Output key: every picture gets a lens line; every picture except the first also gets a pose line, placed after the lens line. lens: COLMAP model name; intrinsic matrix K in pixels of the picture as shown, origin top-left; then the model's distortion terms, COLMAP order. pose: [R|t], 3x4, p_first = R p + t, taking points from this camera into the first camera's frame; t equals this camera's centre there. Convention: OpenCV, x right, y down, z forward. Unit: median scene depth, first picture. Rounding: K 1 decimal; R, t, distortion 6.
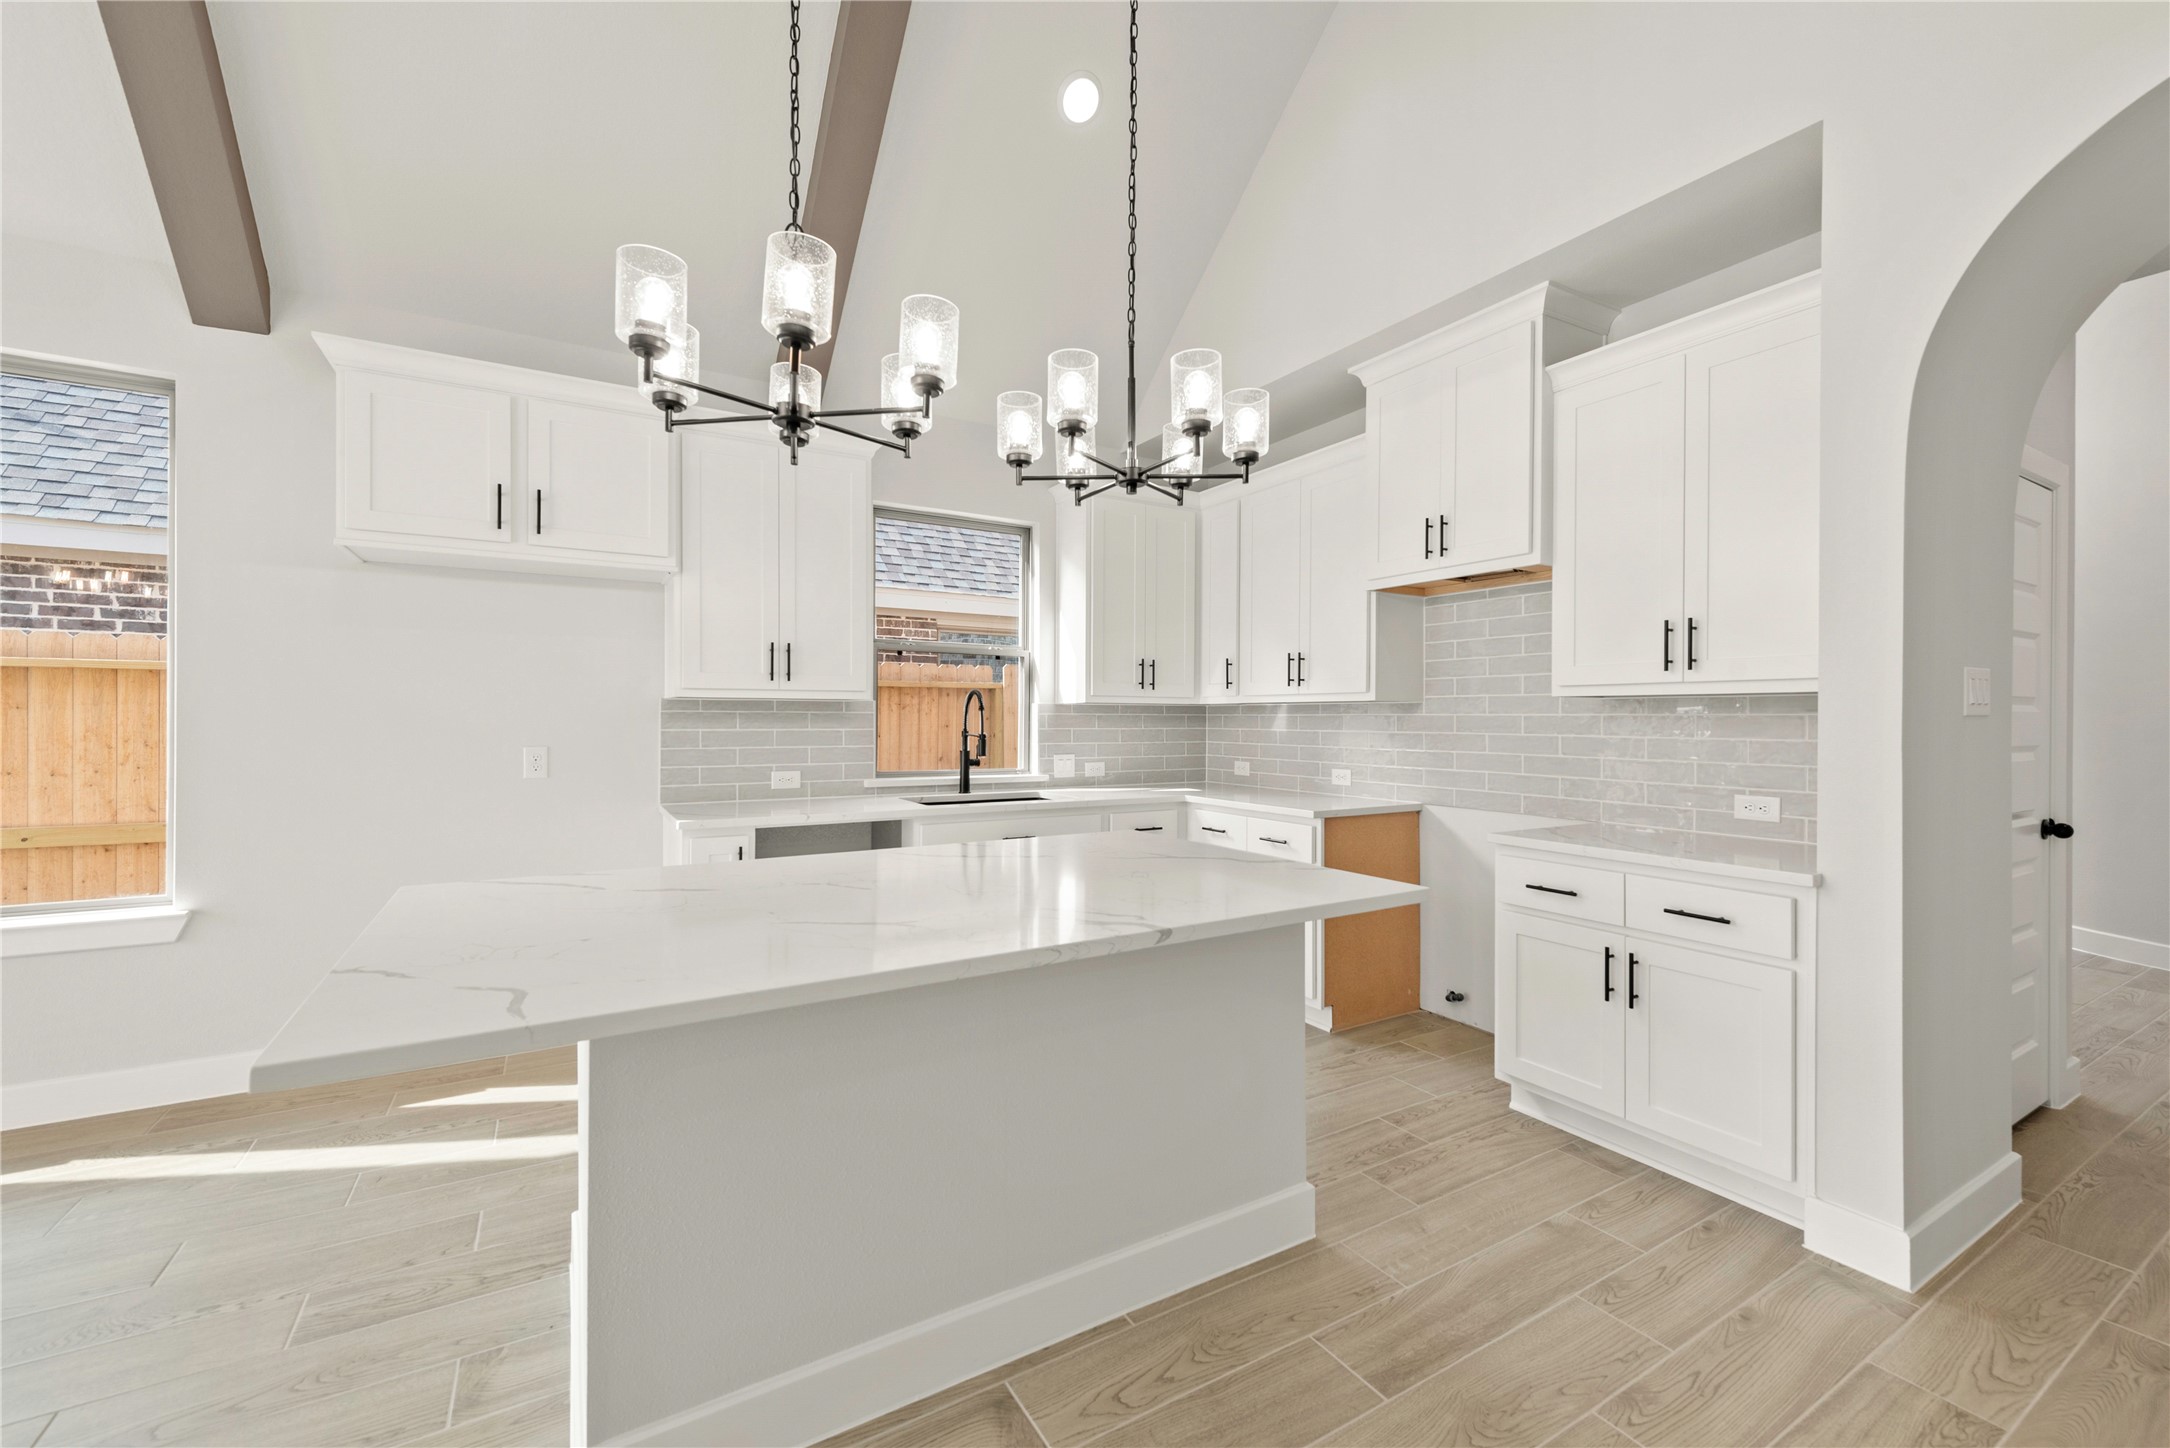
lens RADIAL K [[859.5, 0, 1087.0], [0, 859.5, 715.8], [0, 0, 1]] dist [0.021447, -0.006478]
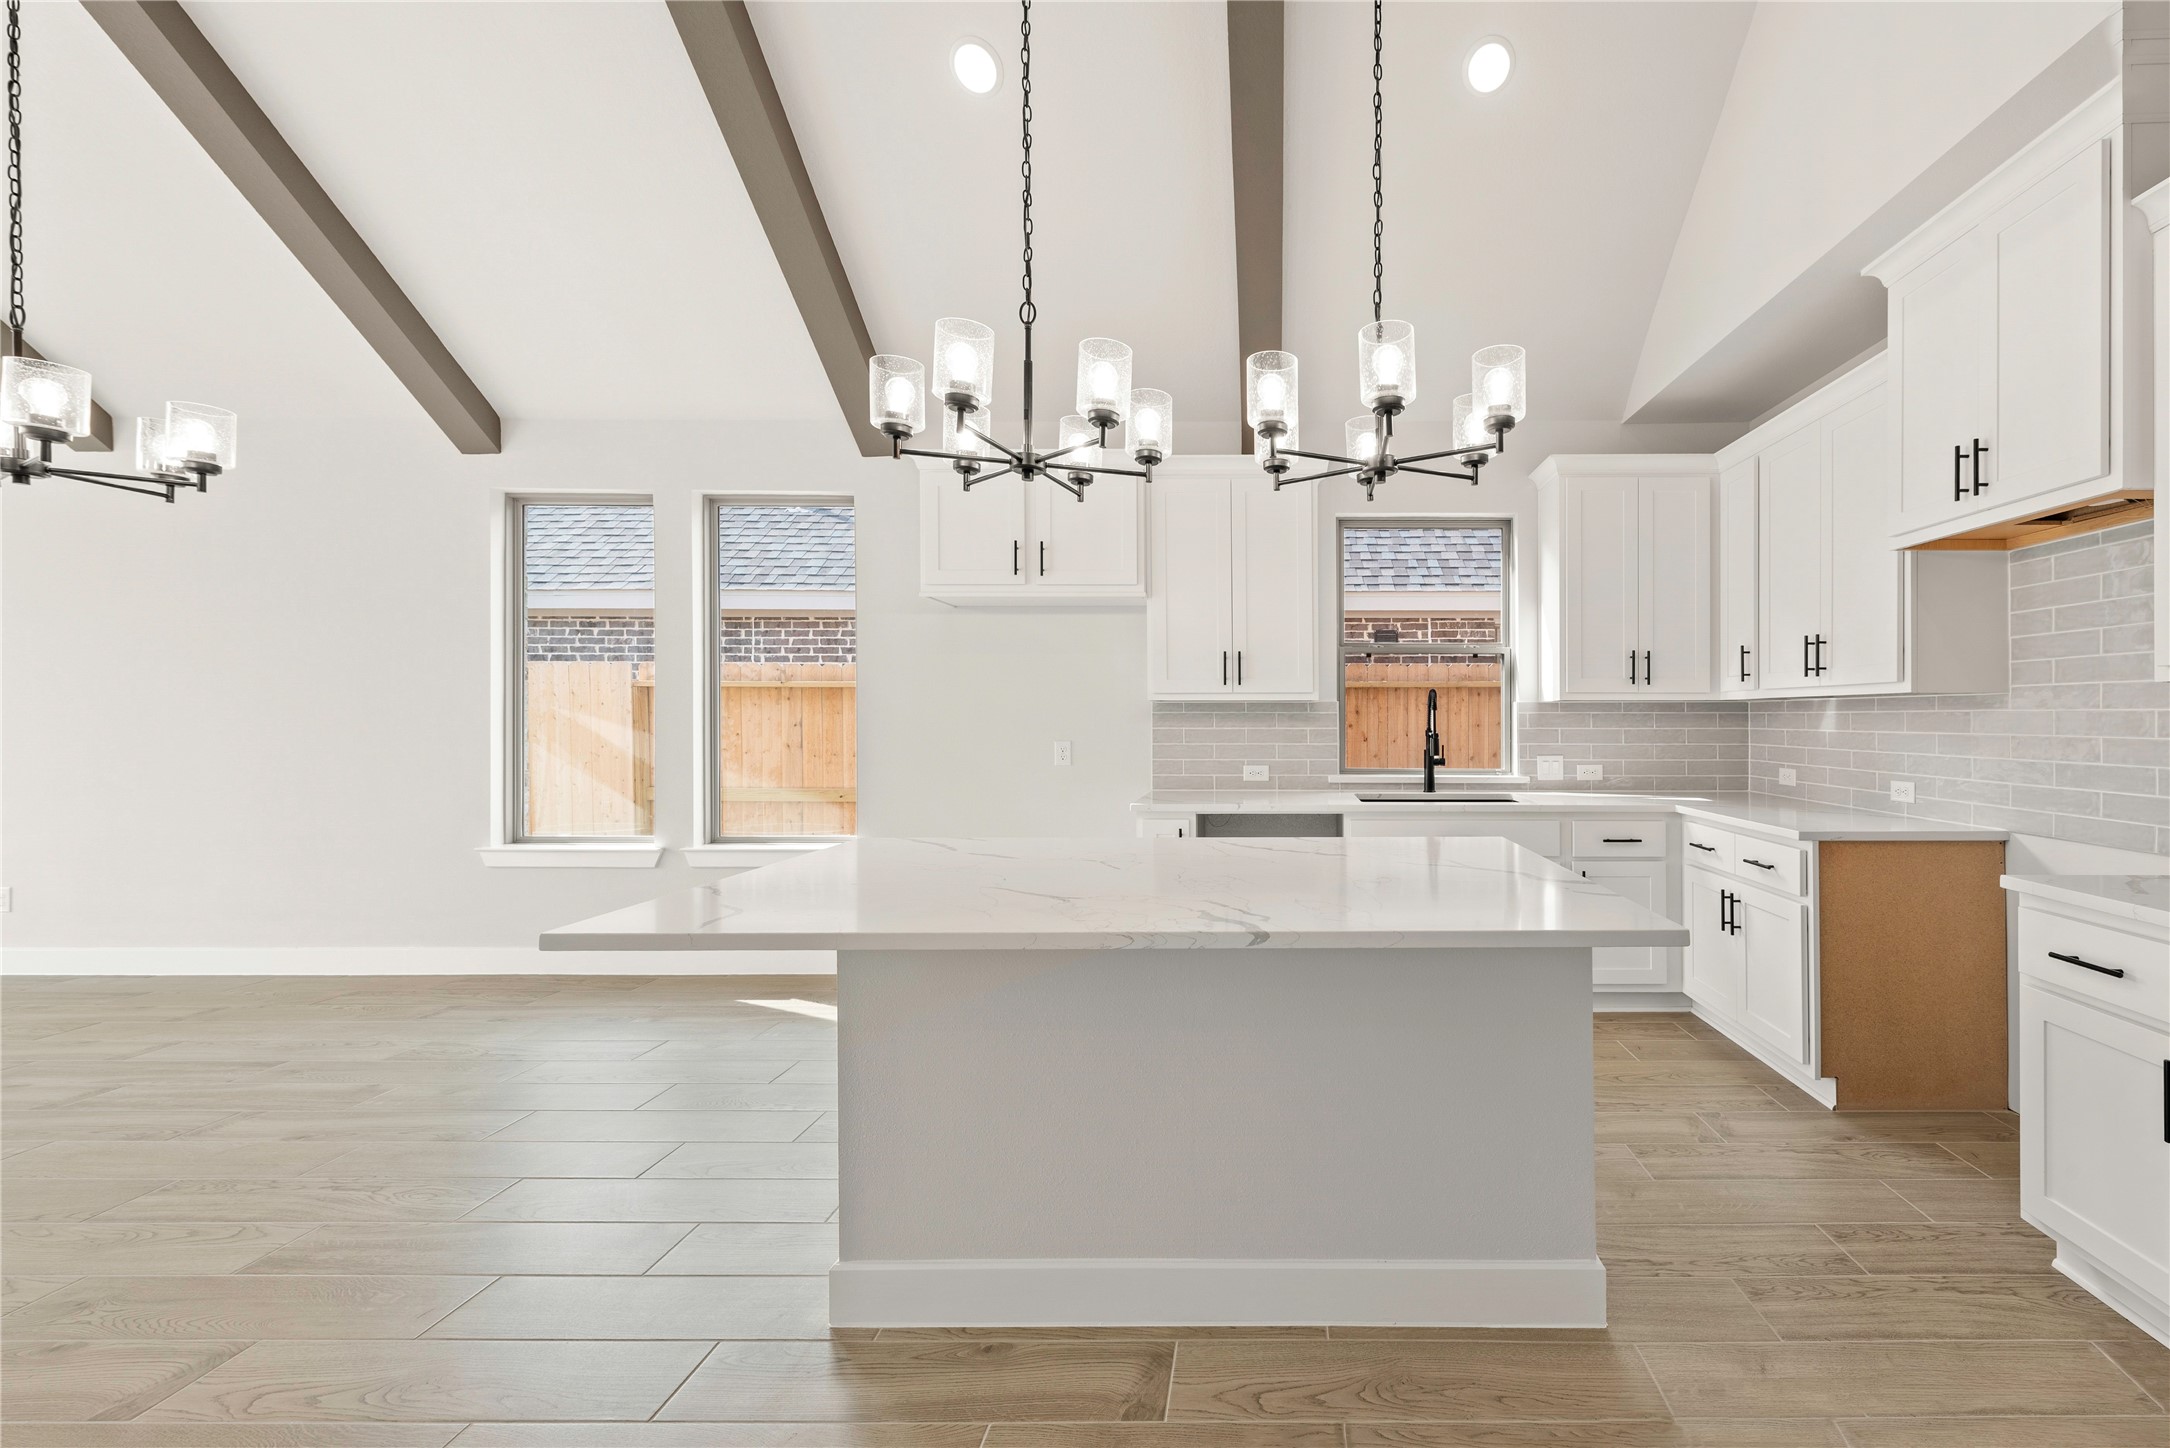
lens RADIAL K [[839.8, 0, 1286.4], [0, 839.8, 717.9], [0, 0, 1]] dist [0.014768, -0.005827]
pose [[0.867566, -0.003233, -0.497311, 0.230740], [0.004630, 0.999988, 0.001577, 0.001106], [0.497300, -0.003671, 0.867571, 0.073204]]
